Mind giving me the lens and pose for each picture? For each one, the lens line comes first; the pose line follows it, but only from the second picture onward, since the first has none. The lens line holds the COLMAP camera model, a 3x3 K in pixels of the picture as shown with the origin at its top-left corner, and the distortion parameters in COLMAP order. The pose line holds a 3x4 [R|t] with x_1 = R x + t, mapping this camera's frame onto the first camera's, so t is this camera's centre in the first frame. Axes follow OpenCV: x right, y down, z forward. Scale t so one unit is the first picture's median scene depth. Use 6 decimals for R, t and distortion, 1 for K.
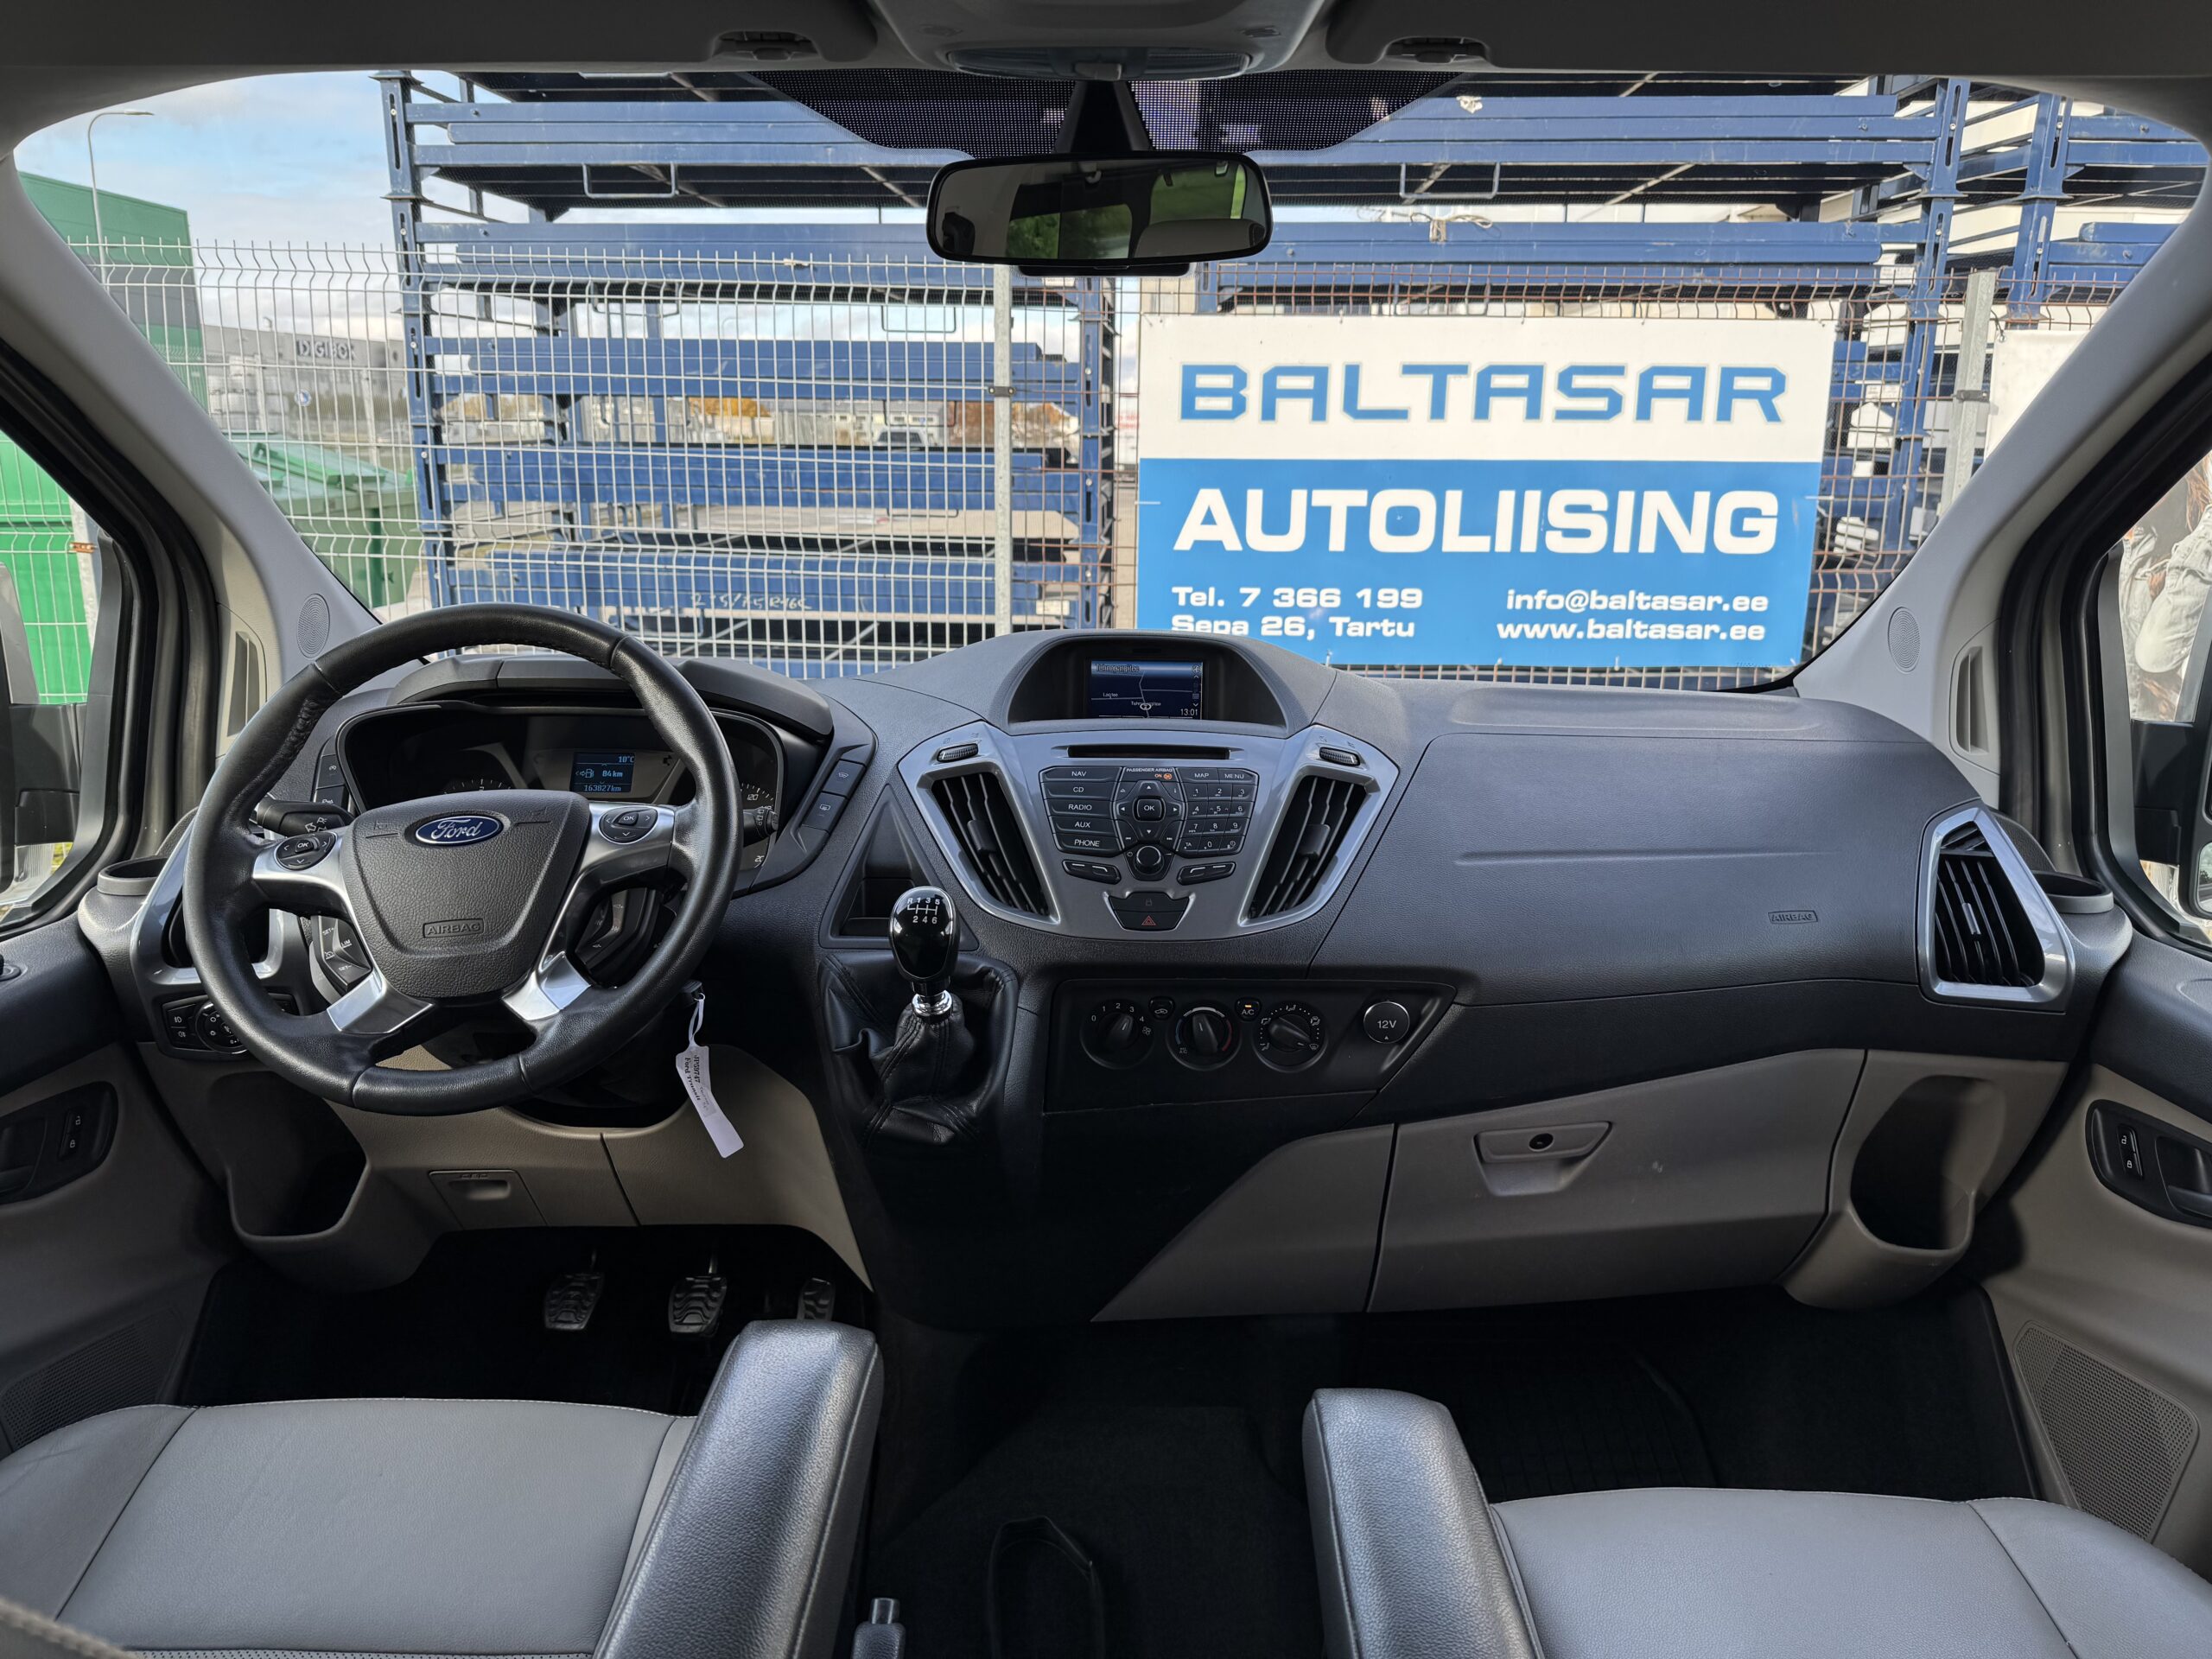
lens RADIAL K [[1553.8, 0, 1096.8], [0, 1553.8, 851.4], [0, 0, 1]] dist [0.219694, -0.000237]
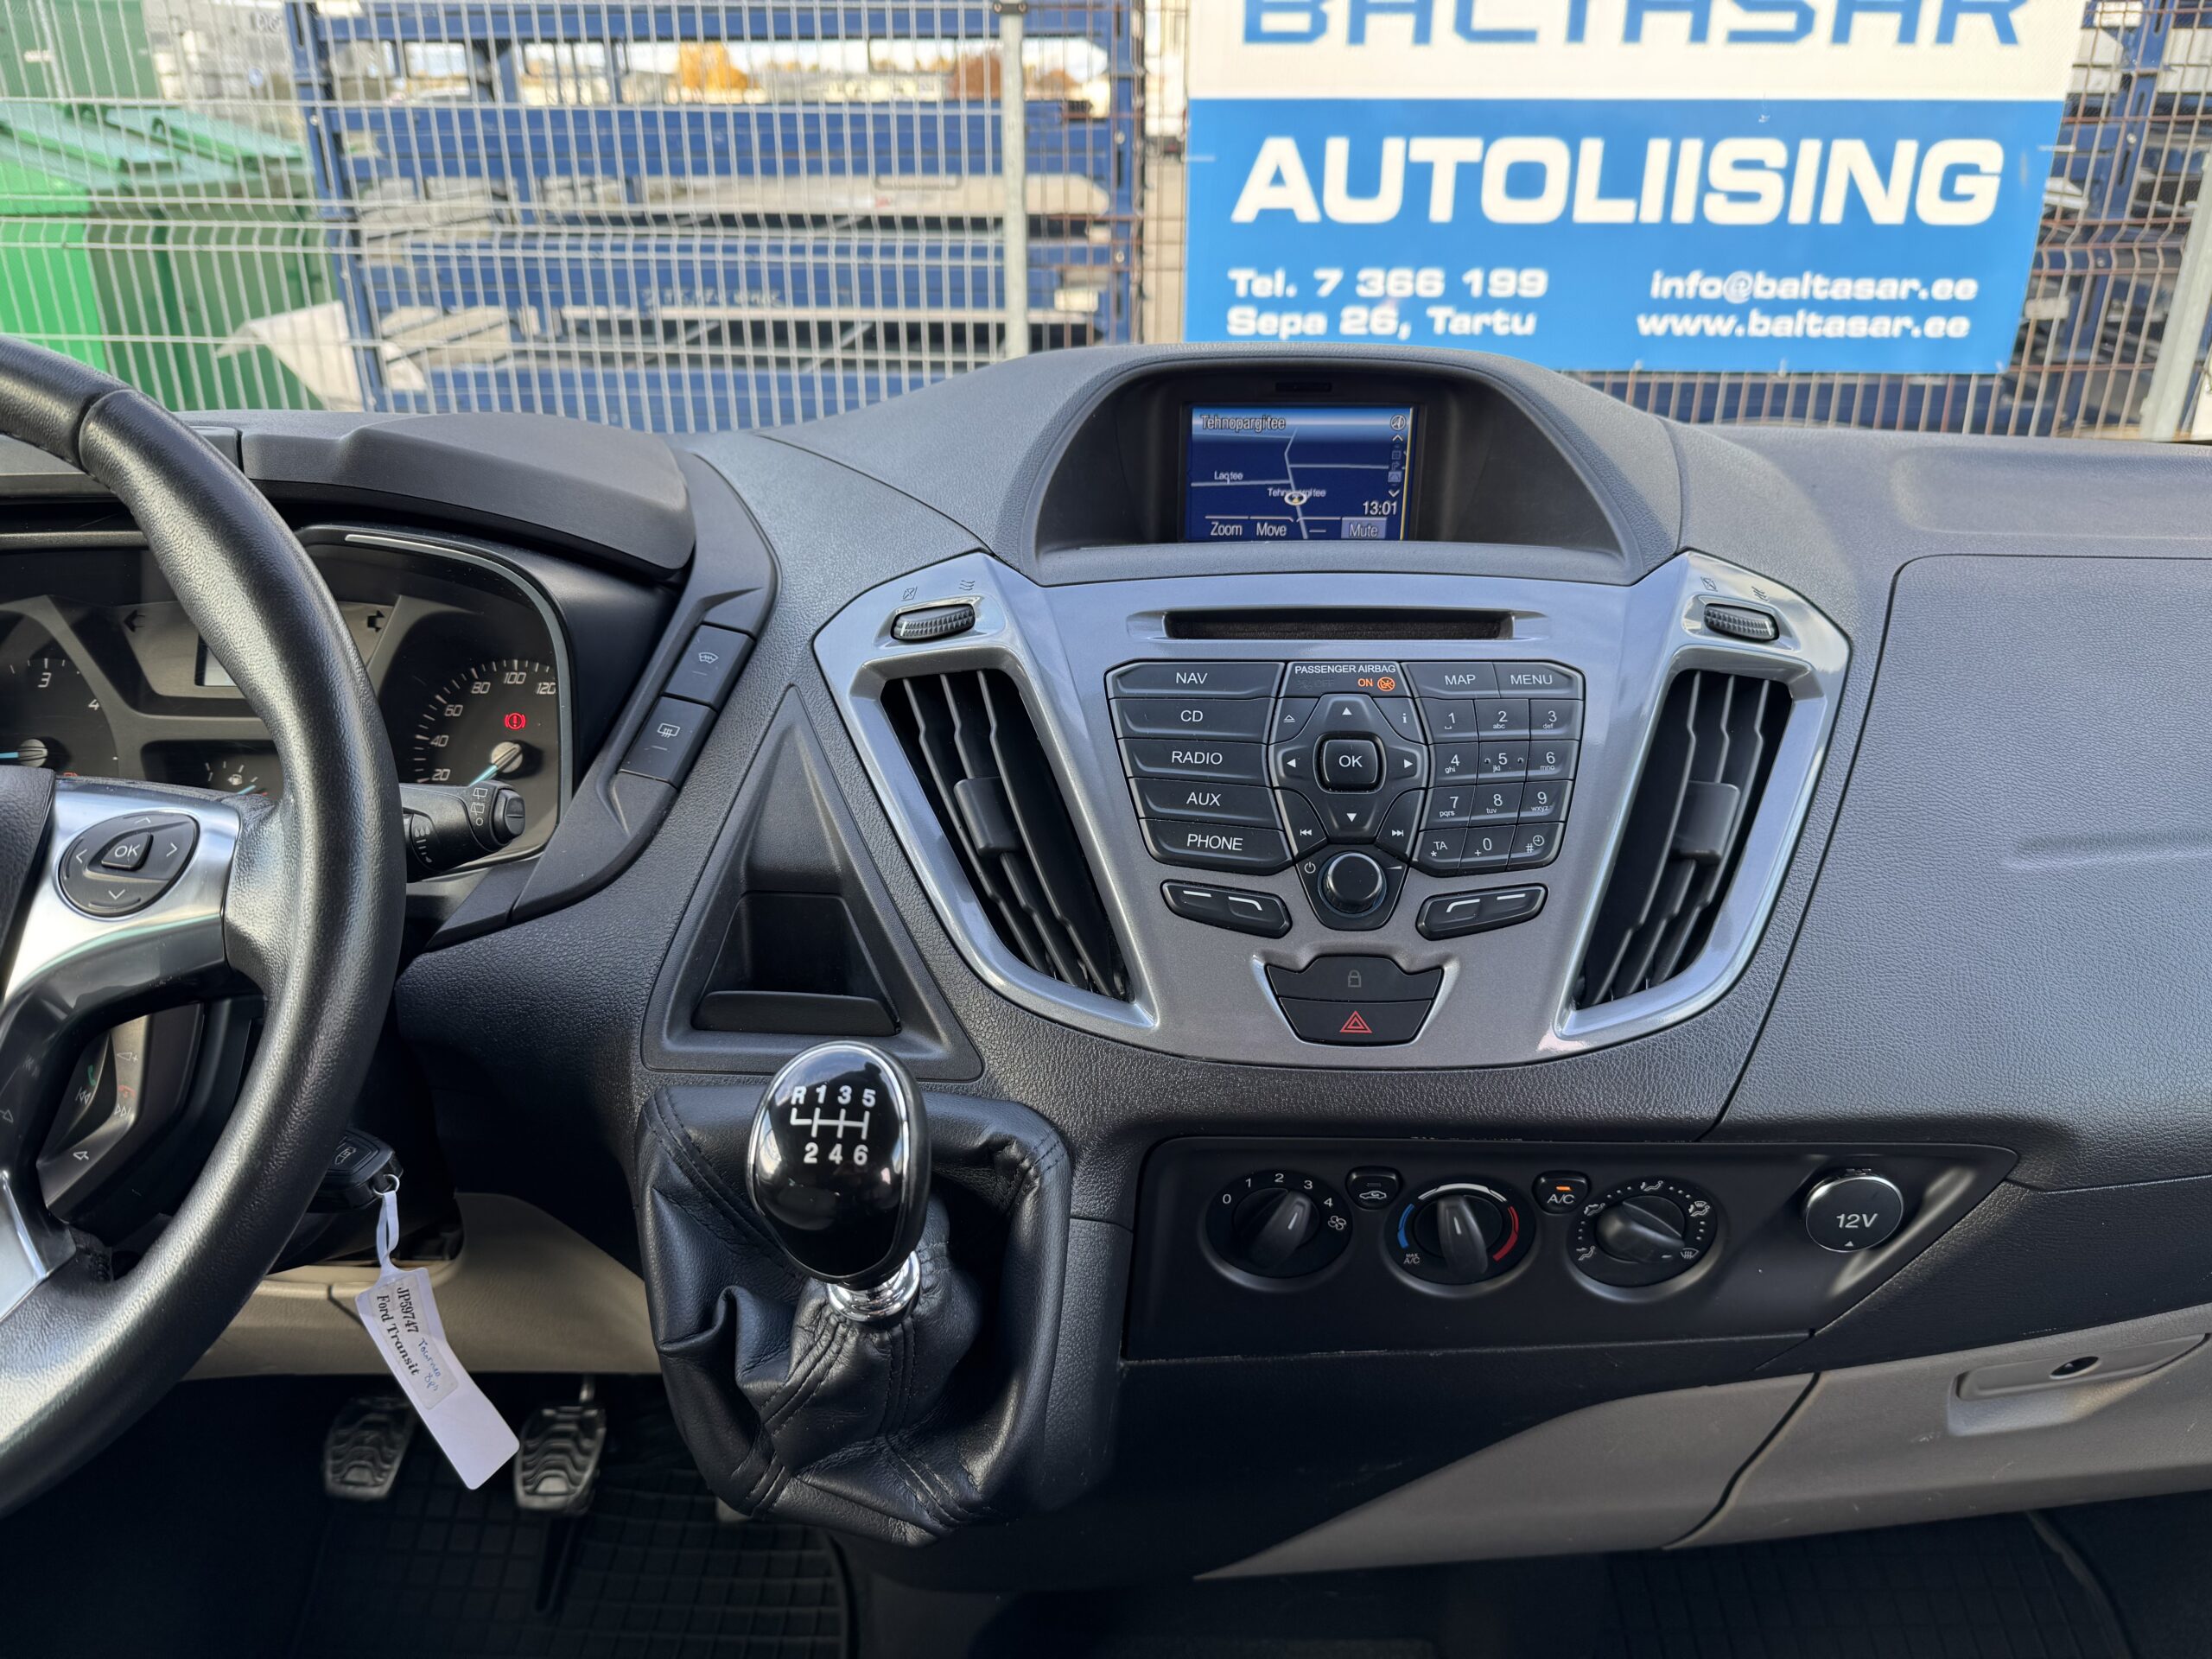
lens RADIAL K [[1582.5, 0, 1106.0], [0, 1582.5, 829.5], [0, 0, 1]] dist [0.048045, -0.000547]
pose [[0.999940, -0.007528, -0.007916, -0.010547], [0.008743, 0.985962, 0.166742, -0.026394], [0.006549, -0.166801, 0.985969, 0.165893]]
